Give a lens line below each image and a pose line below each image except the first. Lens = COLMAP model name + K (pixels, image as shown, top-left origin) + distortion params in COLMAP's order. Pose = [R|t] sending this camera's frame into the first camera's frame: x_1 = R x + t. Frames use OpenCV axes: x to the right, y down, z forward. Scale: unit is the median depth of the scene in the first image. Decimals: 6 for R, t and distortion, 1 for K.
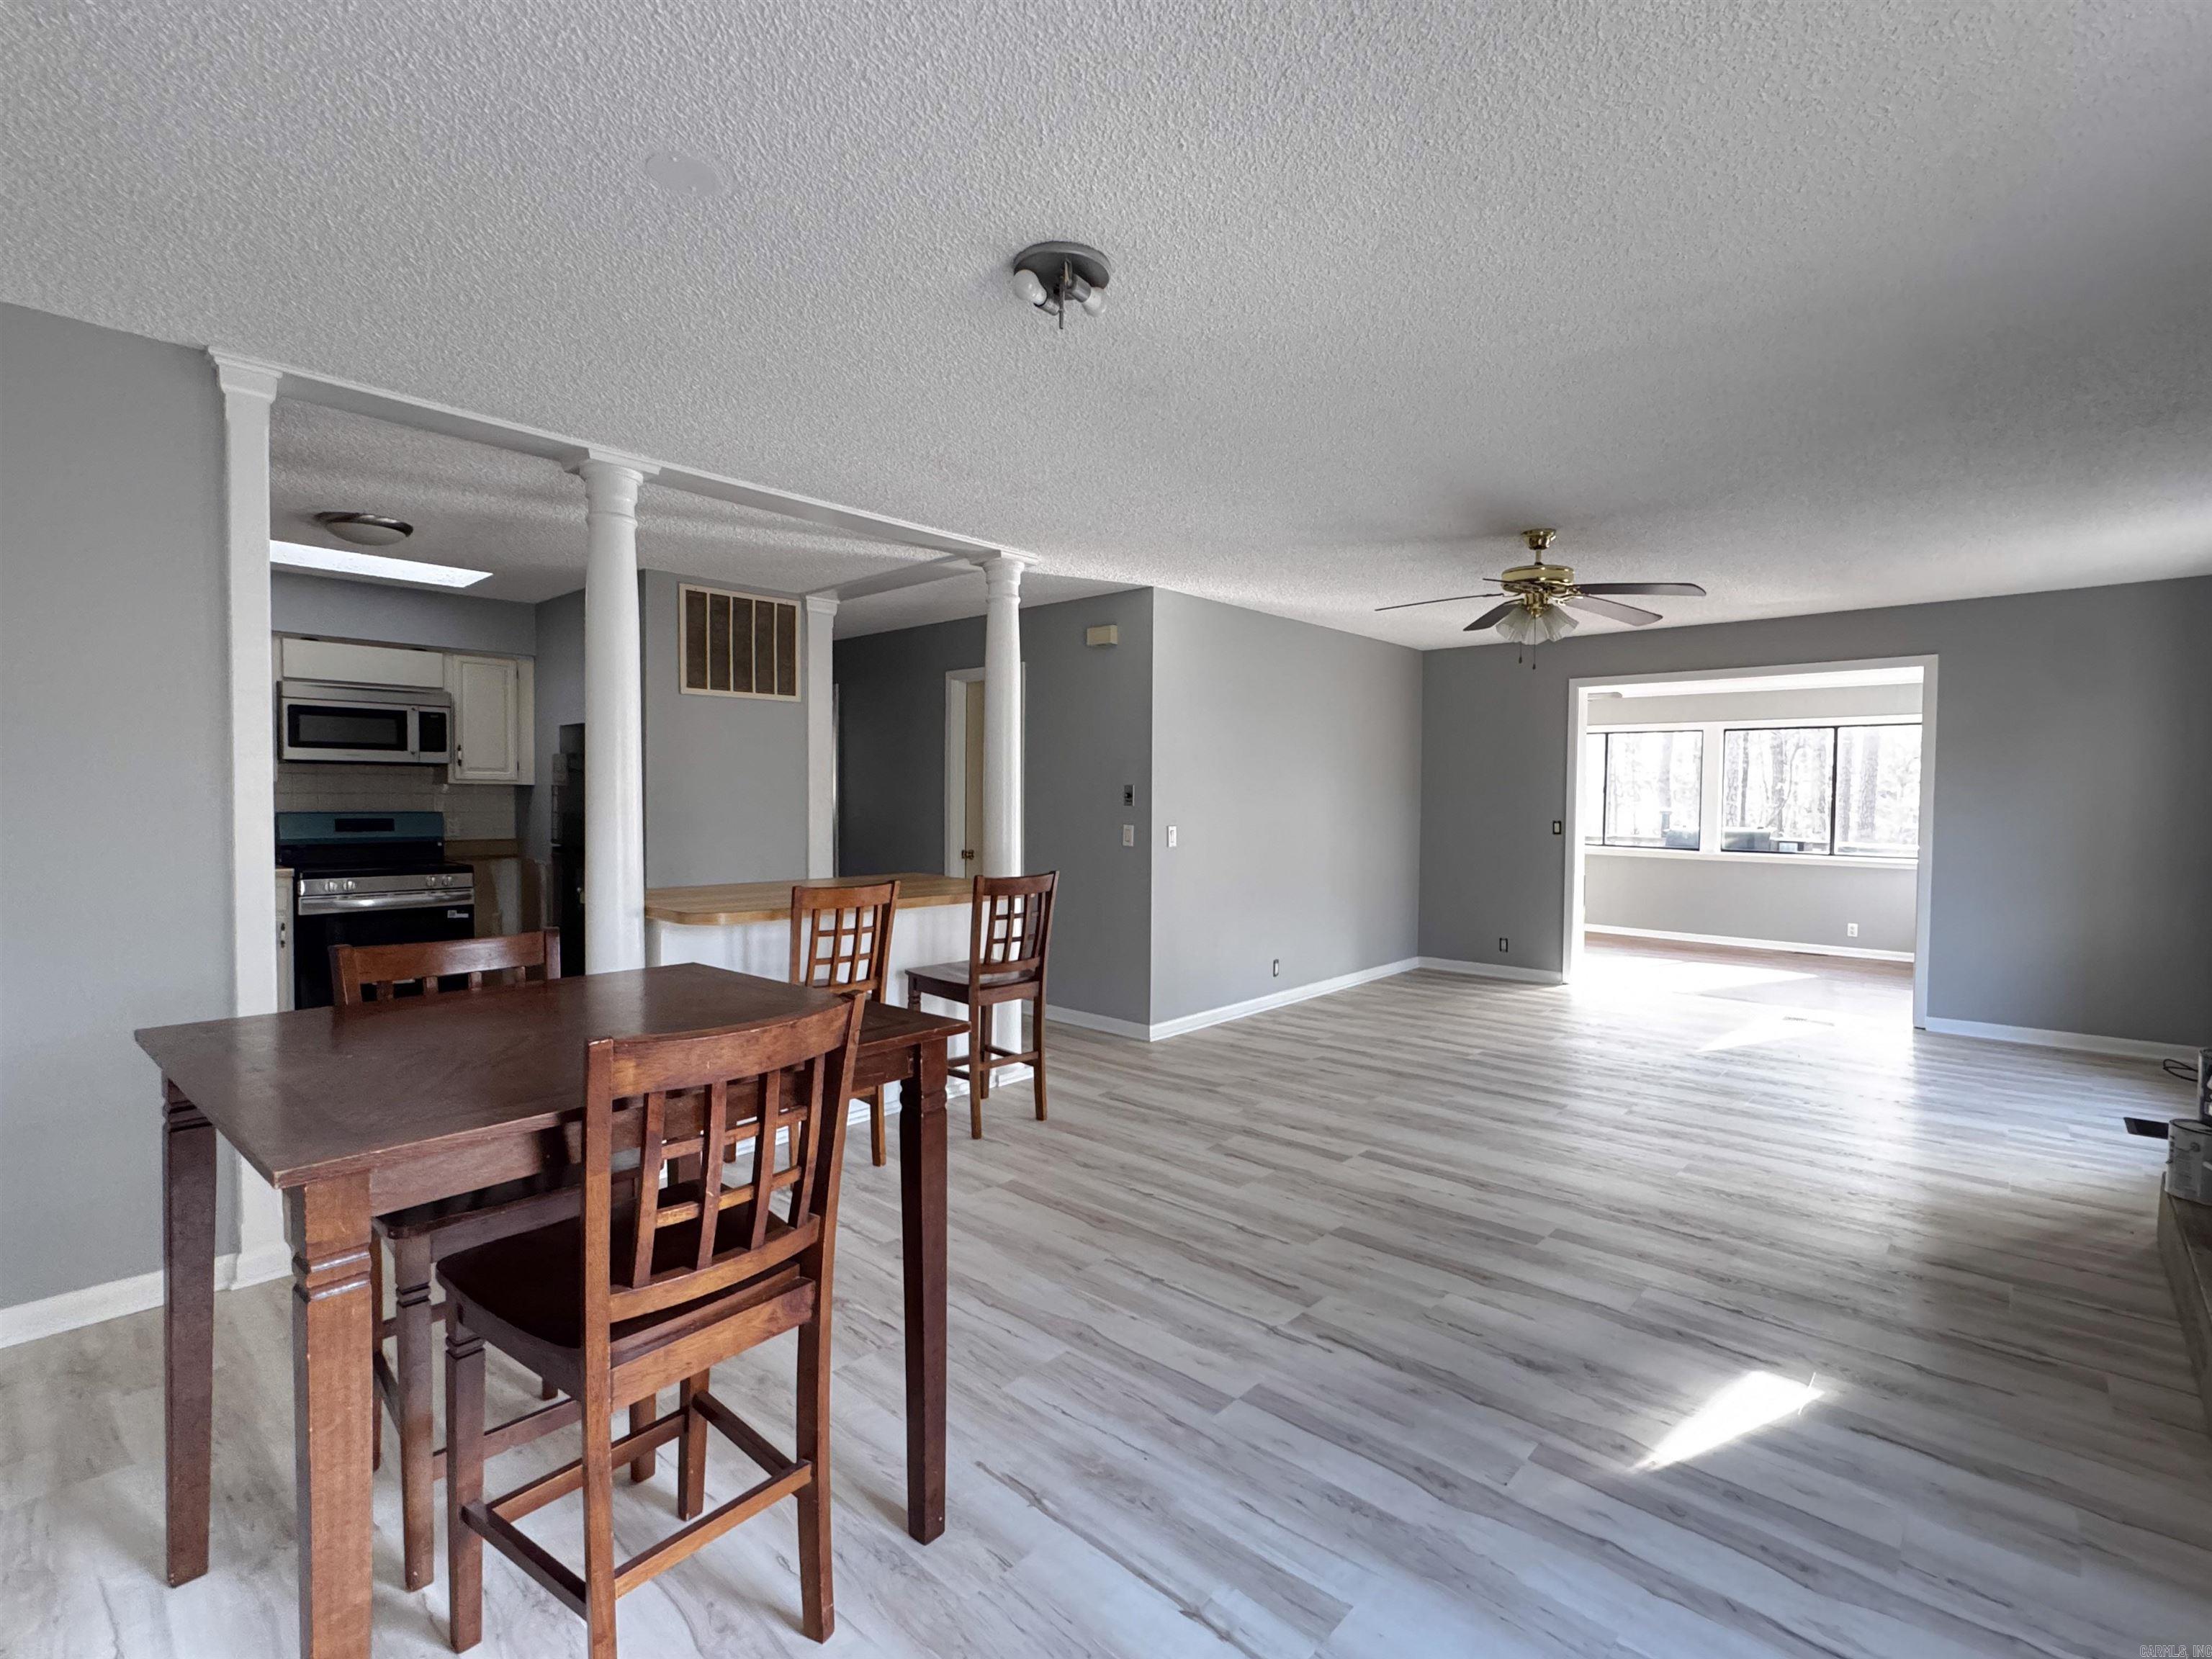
lens RADIAL K [[1051.0, 0, 1106.0], [0, 1051.0, 829.5], [0, 0, 1]] dist [-0.001555, -0.000280]
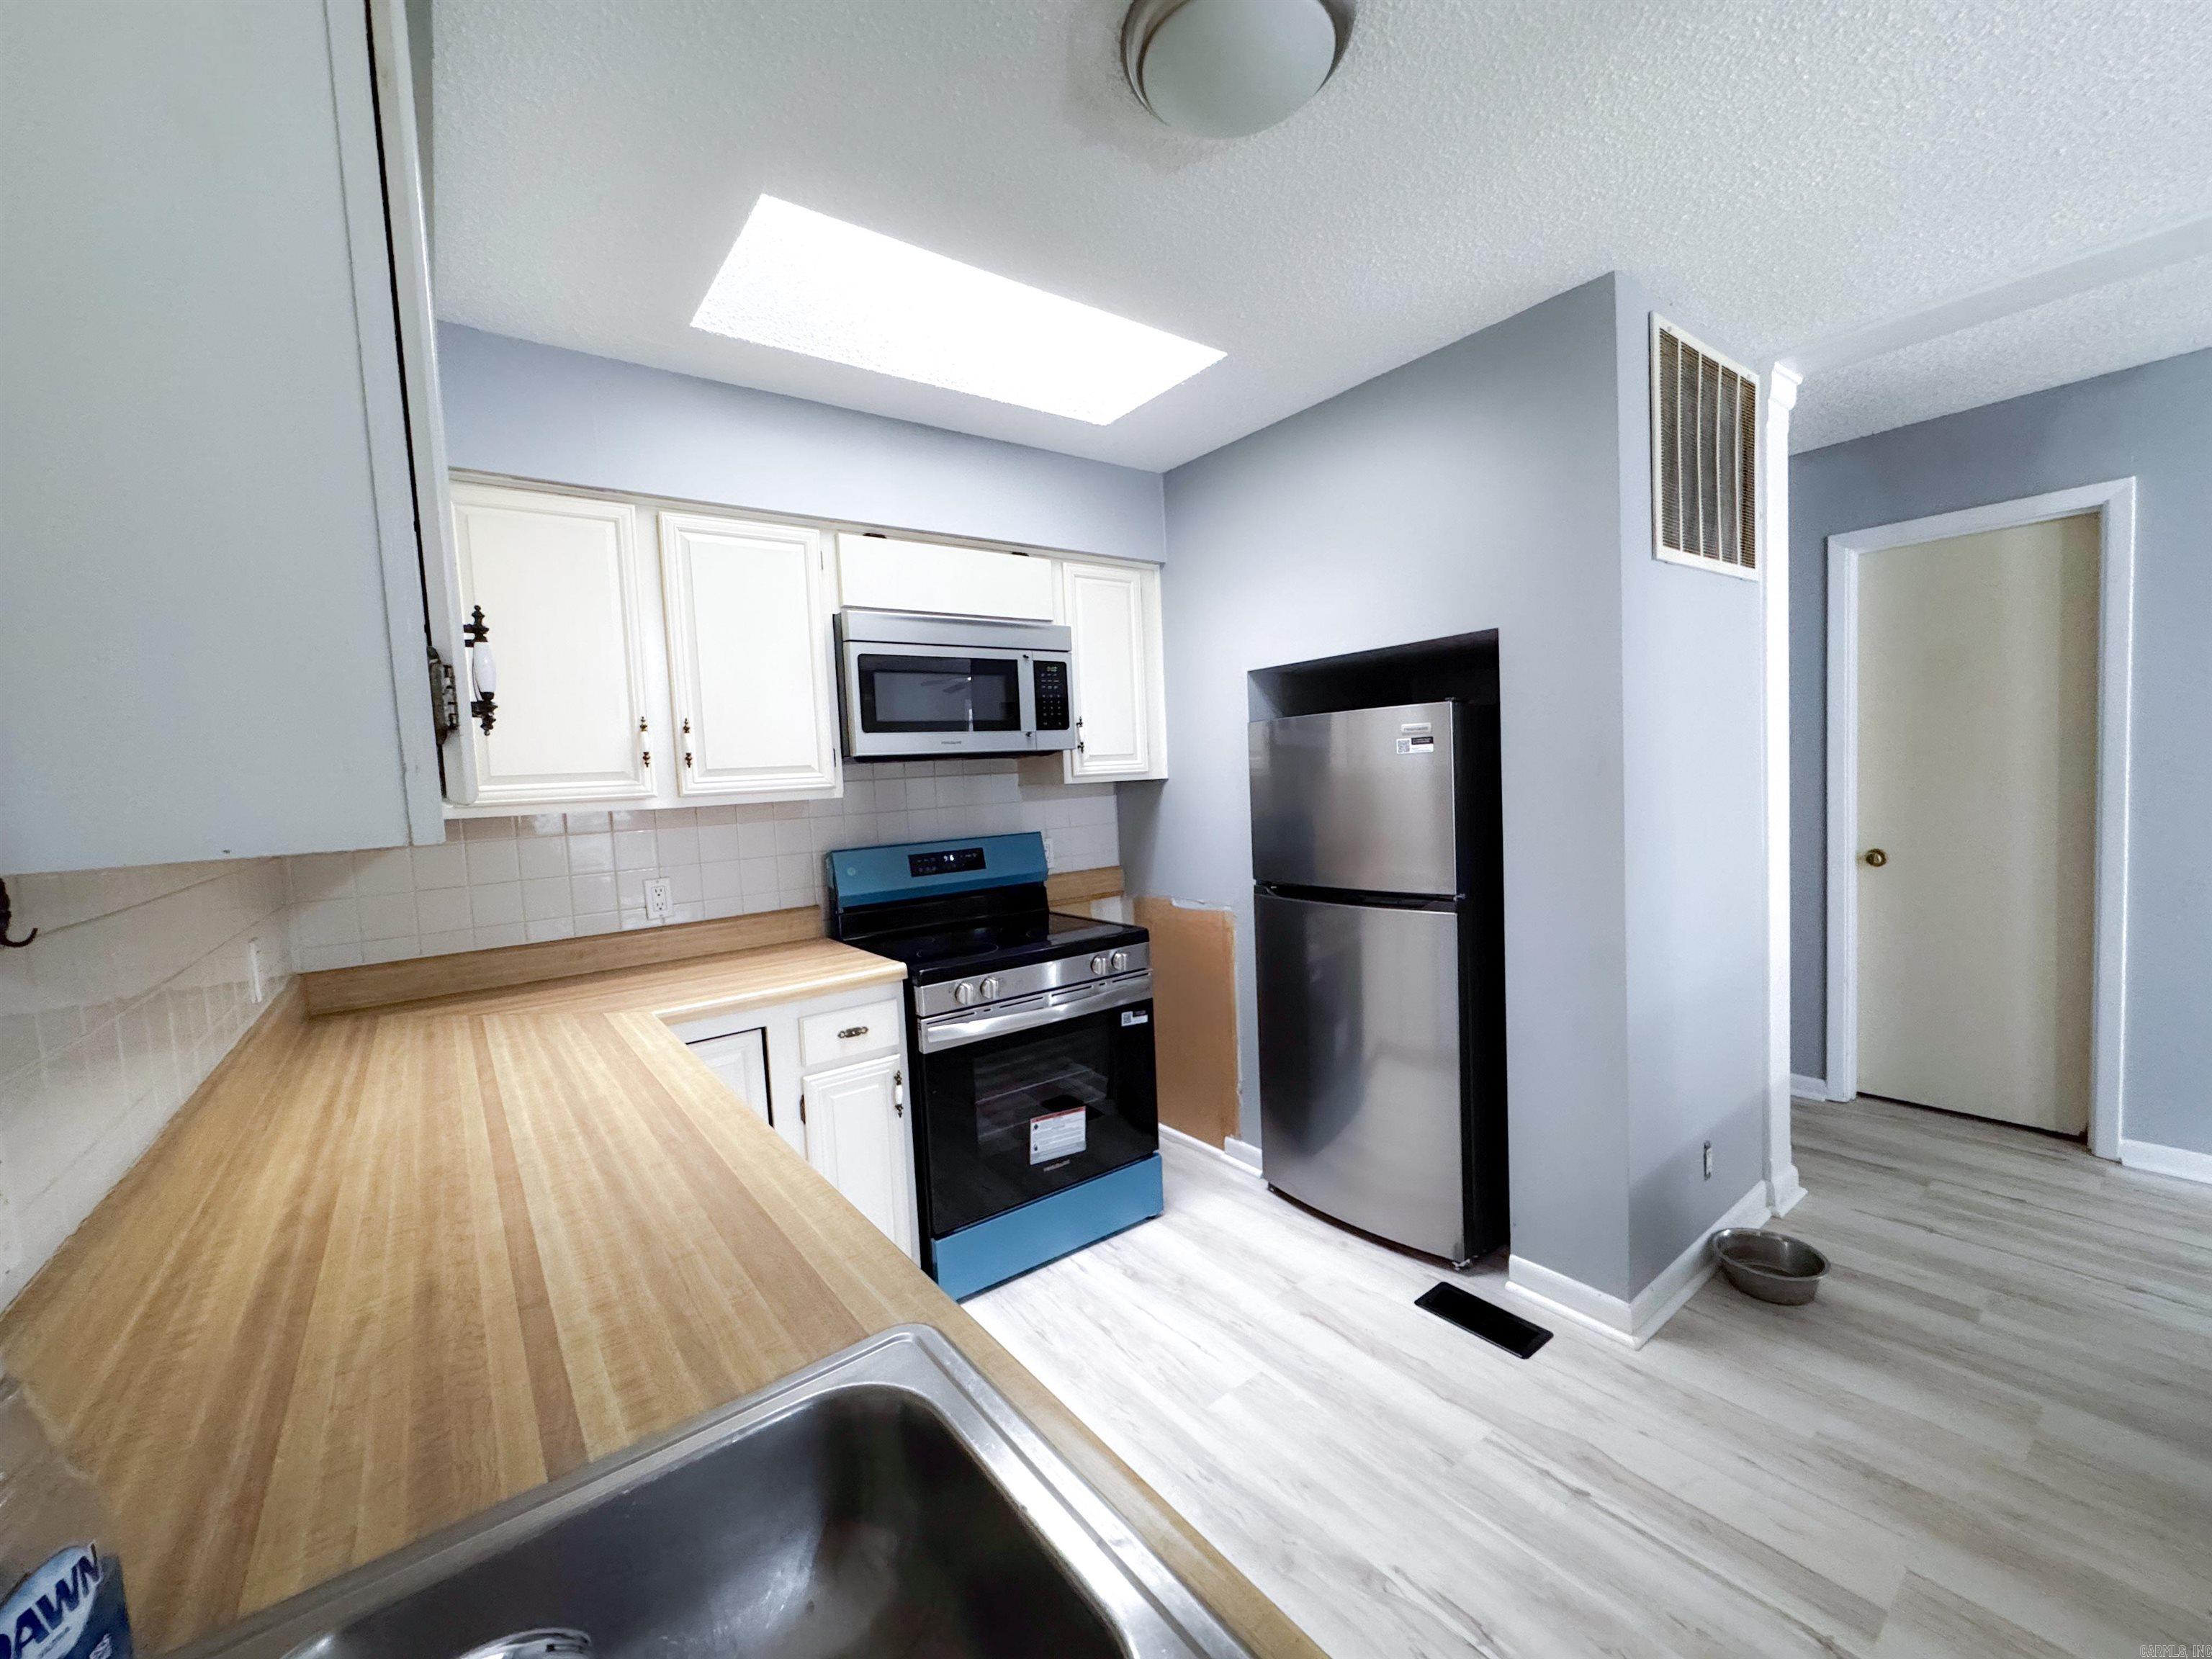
lens RADIAL K [[879.8, 0, 1109.2], [0, 879.8, 828.8], [0, 0, 1]] dist [-0.002237, -0.000700]
pose [[0.979183, -0.044203, -0.198107, -0.524328], [0.051677, 0.998128, 0.032716, -0.034976], [0.196290, -0.042272, 0.979634, 0.535077]]
